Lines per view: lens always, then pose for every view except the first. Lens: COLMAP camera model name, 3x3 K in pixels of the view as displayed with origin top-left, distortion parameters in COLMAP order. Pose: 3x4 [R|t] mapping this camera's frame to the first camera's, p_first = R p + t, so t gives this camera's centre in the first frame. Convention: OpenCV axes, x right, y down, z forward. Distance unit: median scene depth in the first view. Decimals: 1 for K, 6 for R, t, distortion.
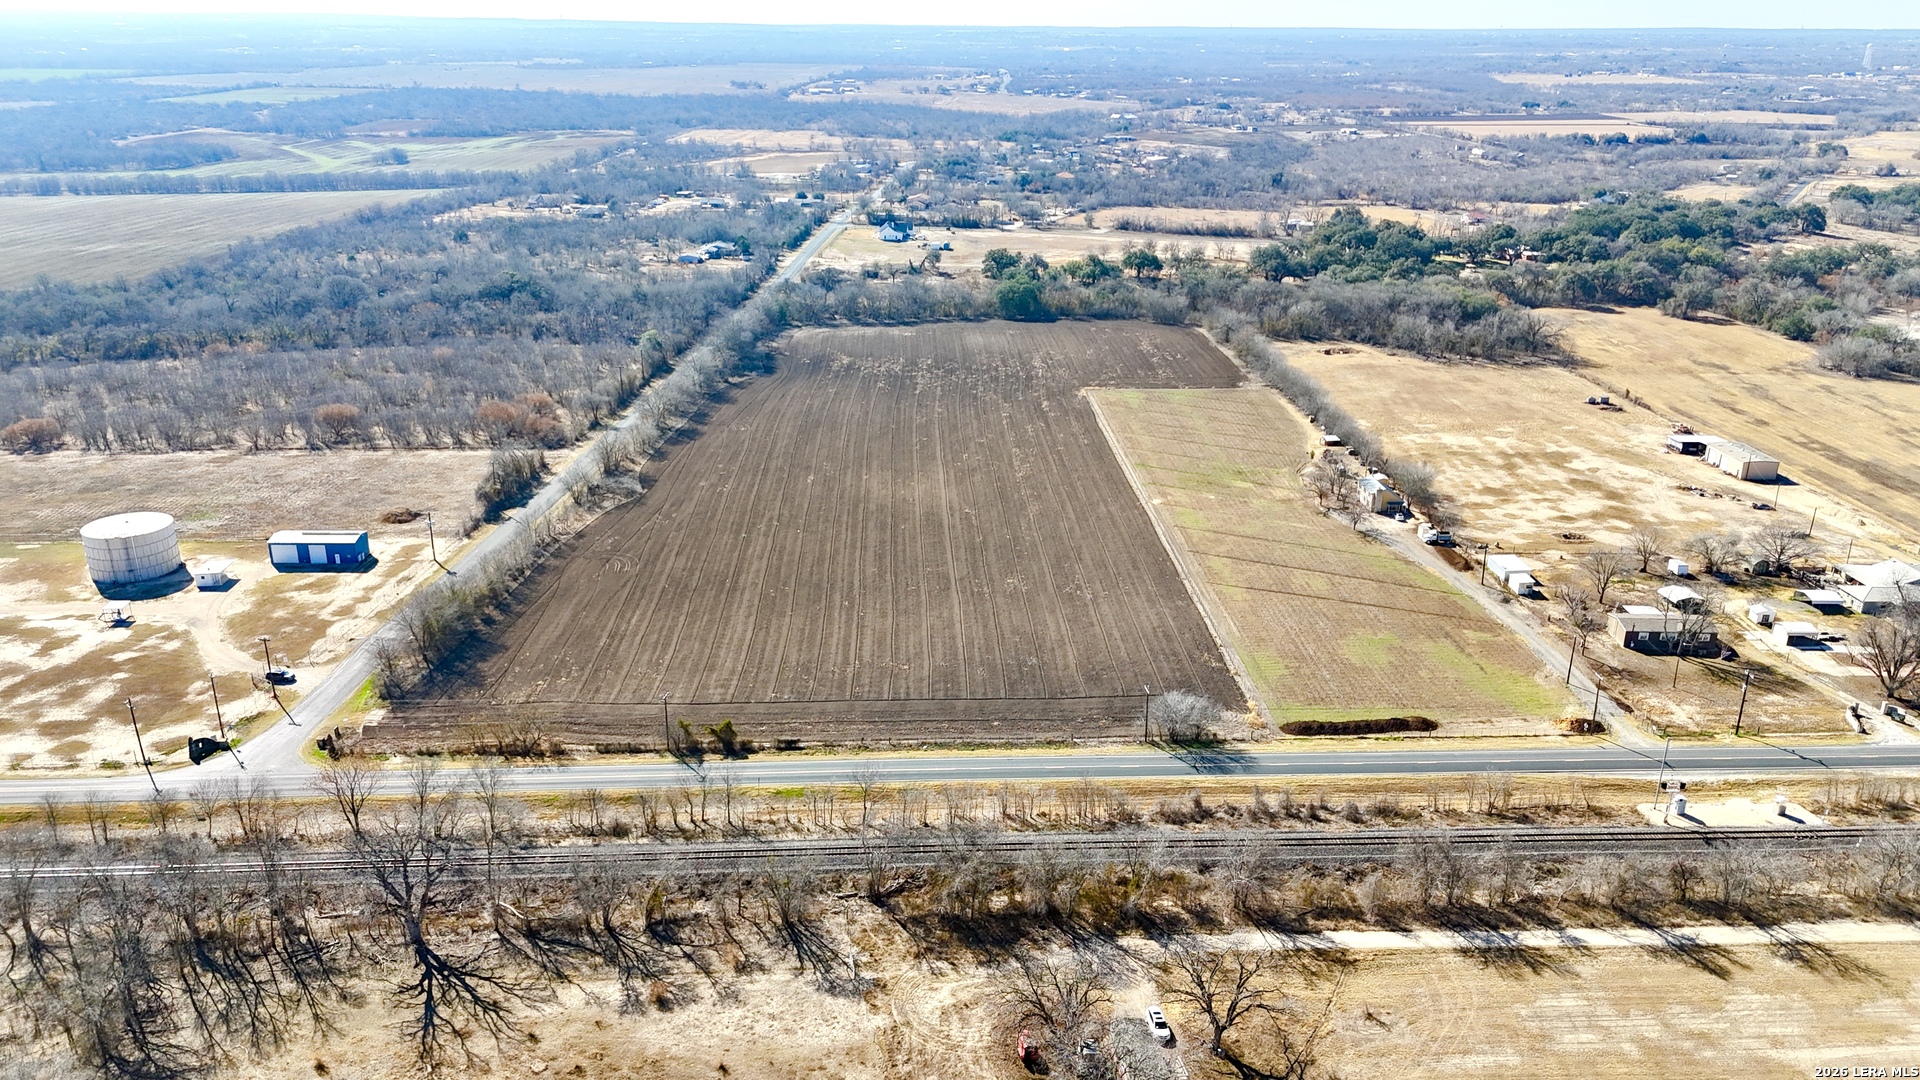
lens RADIAL K [[1418.8, 0, 963.6], [0, 1418.8, 542.7], [0, 0, 1]] dist [0.075268, -0.067139]
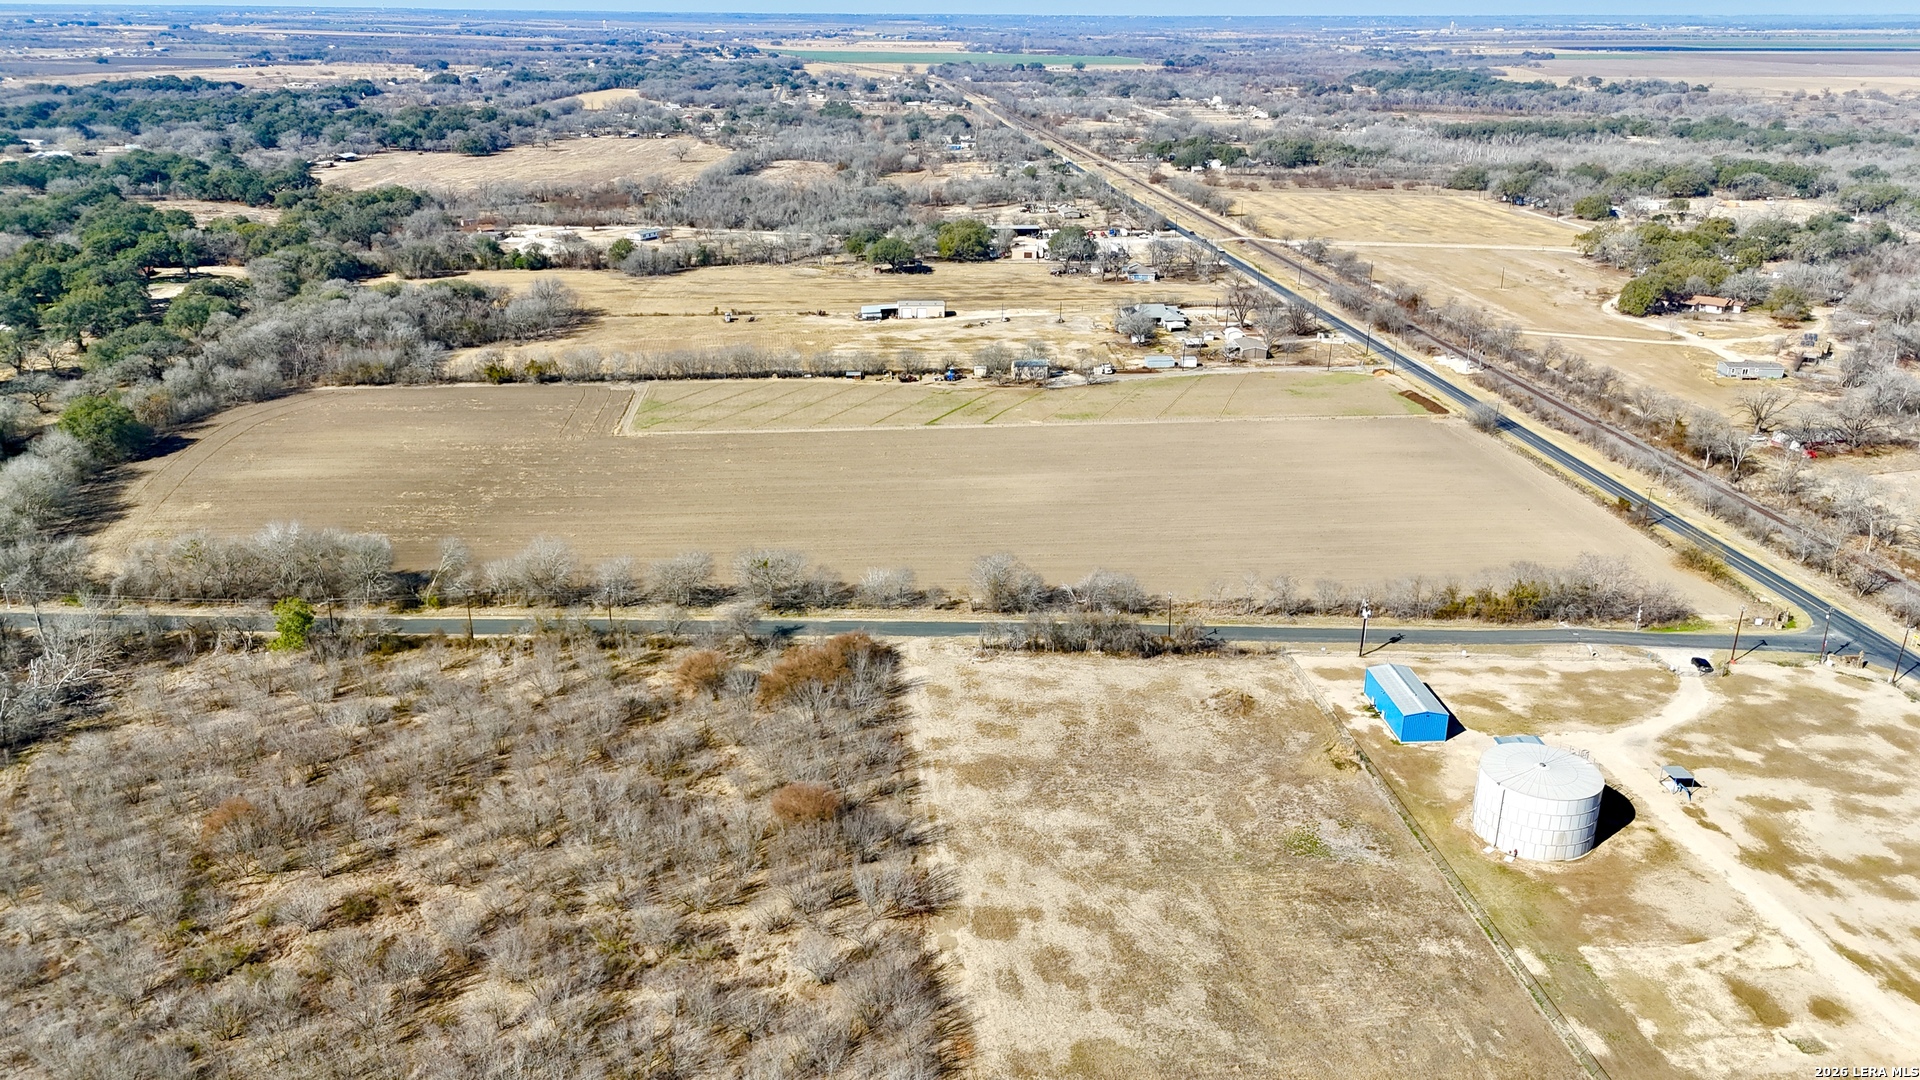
lens RADIAL K [[1418.8, 0, 960.0], [0, 1418.8, 537.7], [0, 0, 1]] dist [0.075268, -0.067139]
pose [[-0.039142, -0.354731, 0.934149, -1.103350], [0.336169, 0.875697, 0.346621, -0.415310], [-0.940988, 0.327599, 0.084973, 1.101285]]
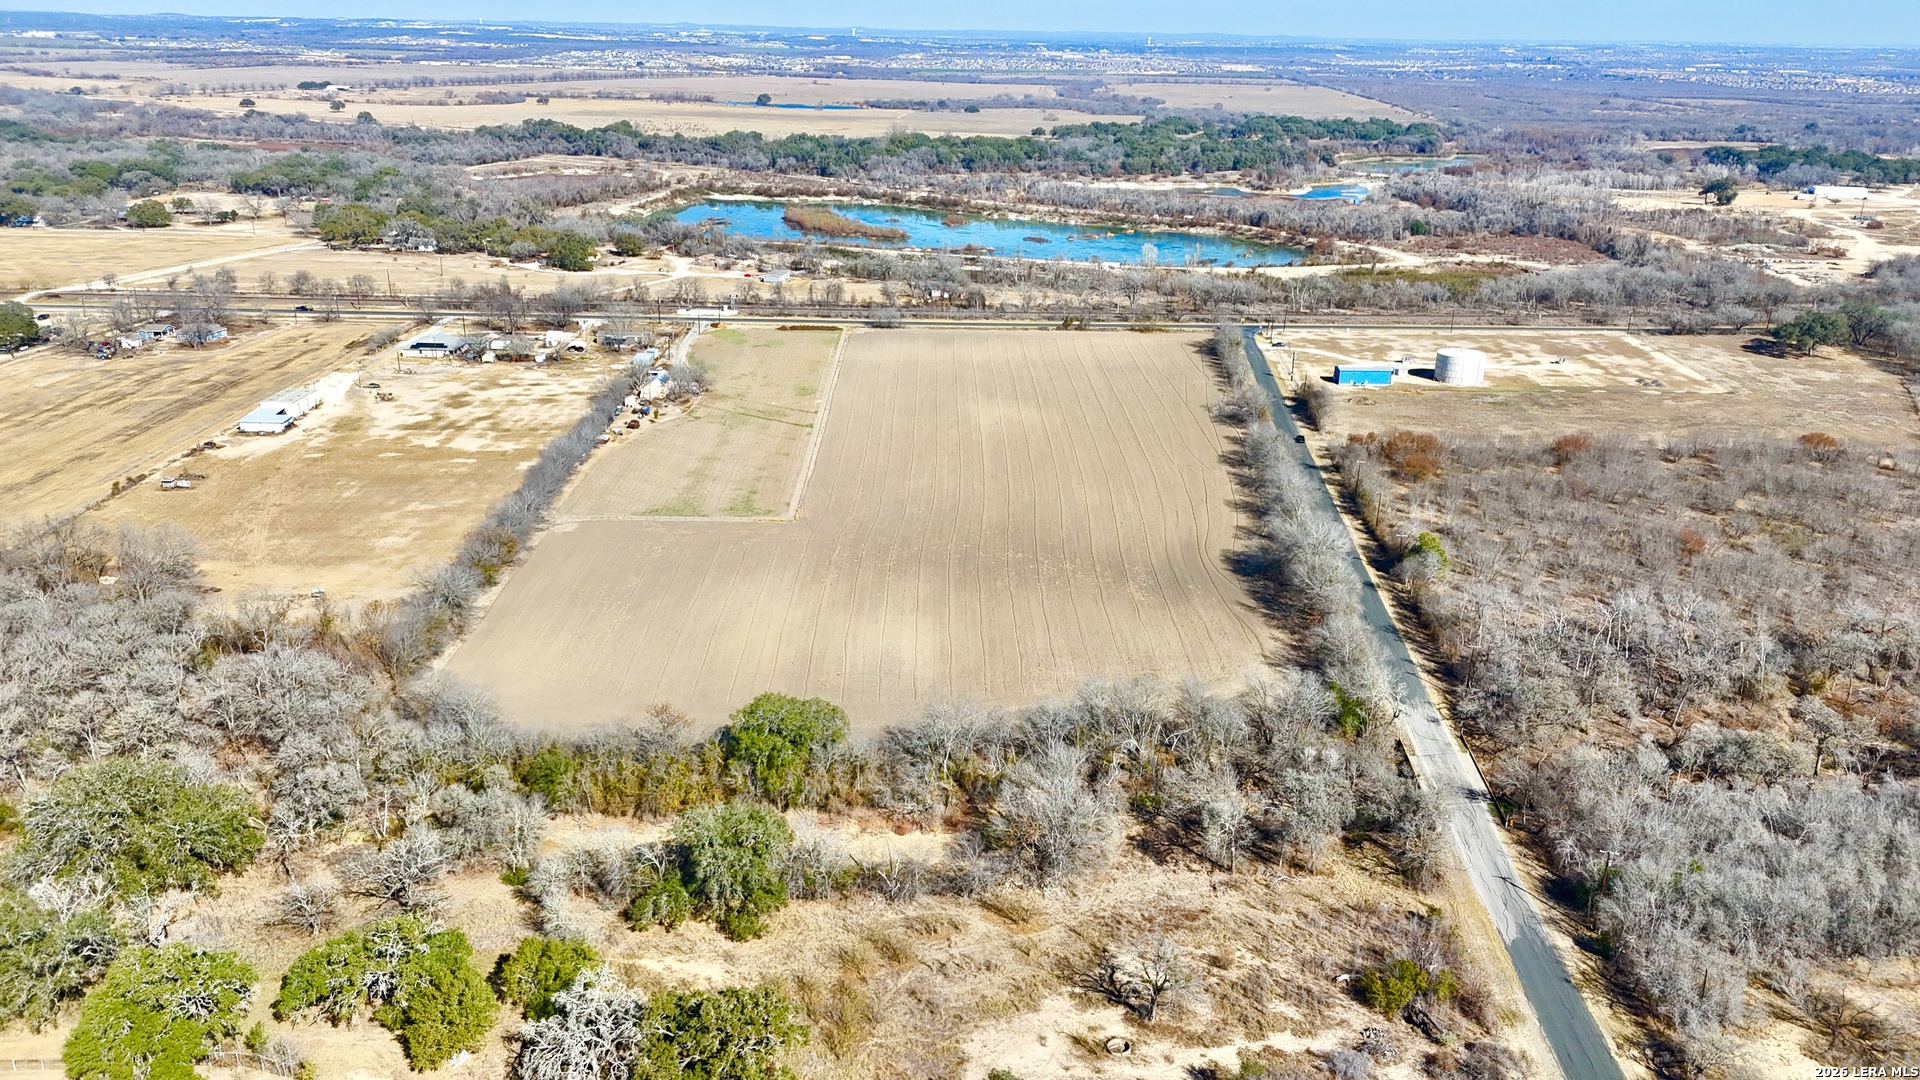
lens RADIAL K [[1418.8, 0, 955.7], [0, 1418.8, 549.9], [0, 0, 1]] dist [0.075268, -0.067139]
pose [[-0.999115, -0.037443, 0.019188, -0.023925], [-0.016470, 0.767727, 0.640565, -0.858006], [-0.038716, 0.639682, -0.767664, 2.333205]]
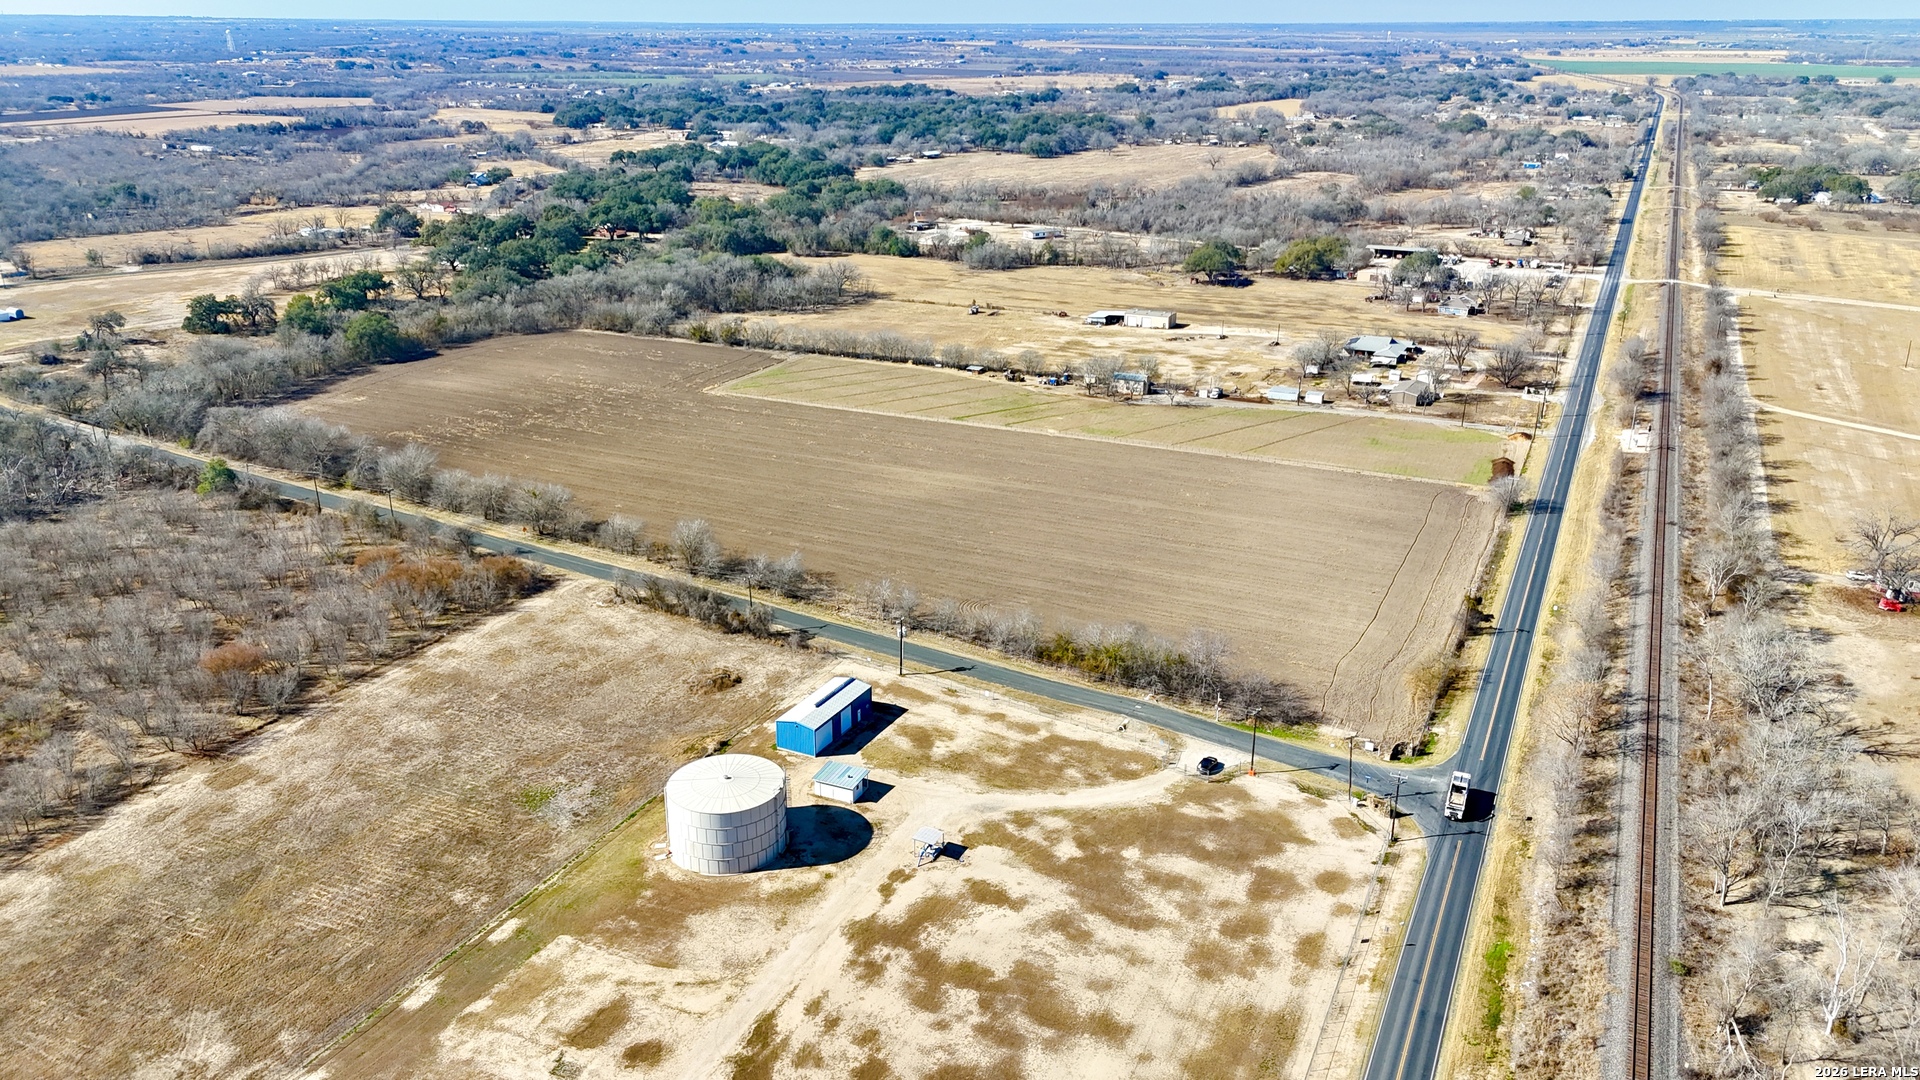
lens RADIAL K [[1418.8, 0, 962.2], [0, 1418.8, 542.1], [0, 0, 1]] dist [0.075268, -0.067139]
pose [[0.475113, -0.310219, 0.823427, -0.984987], [0.303456, 0.936149, 0.177593, -0.192090], [-0.825943, 0.165497, 0.538915, 0.498503]]
